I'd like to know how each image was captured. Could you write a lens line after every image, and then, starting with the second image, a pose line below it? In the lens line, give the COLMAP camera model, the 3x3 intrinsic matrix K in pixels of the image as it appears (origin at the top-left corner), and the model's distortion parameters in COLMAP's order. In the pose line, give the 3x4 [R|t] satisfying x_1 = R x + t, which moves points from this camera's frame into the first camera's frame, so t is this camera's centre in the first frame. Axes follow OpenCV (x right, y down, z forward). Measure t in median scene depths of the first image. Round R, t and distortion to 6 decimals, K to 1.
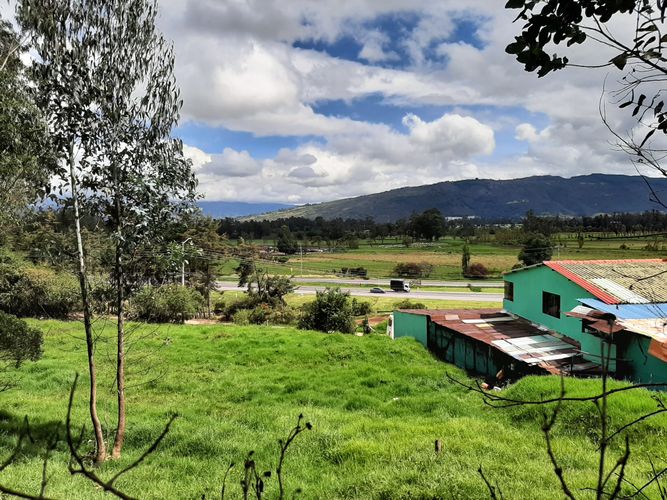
lens RADIAL K [[526.4, 0, 334.1], [0, 526.4, 252.2], [0, 0, 1]] dist [0.070848, -0.131078]
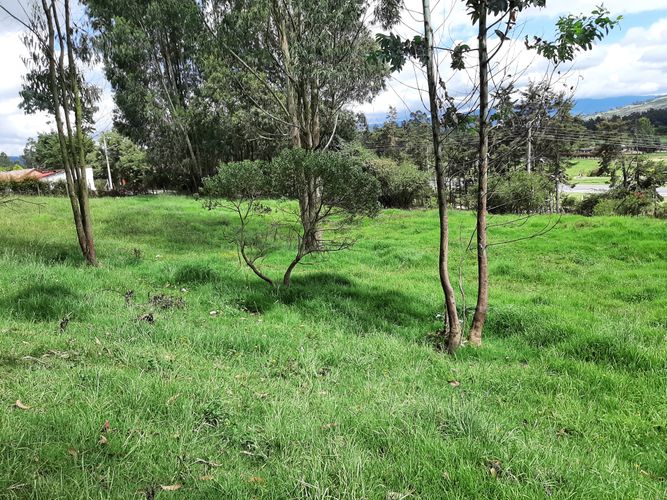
lens RADIAL K [[526.4, 0, 323.6], [0, 526.4, 255.5], [0, 0, 1]] dist [0.070848, -0.131078]
pose [[0.812509, 0.062327, -0.579608, -0.070540], [0.041021, 0.985690, 0.163498, 0.060125], [0.581504, -0.156620, 0.798325, 0.140404]]
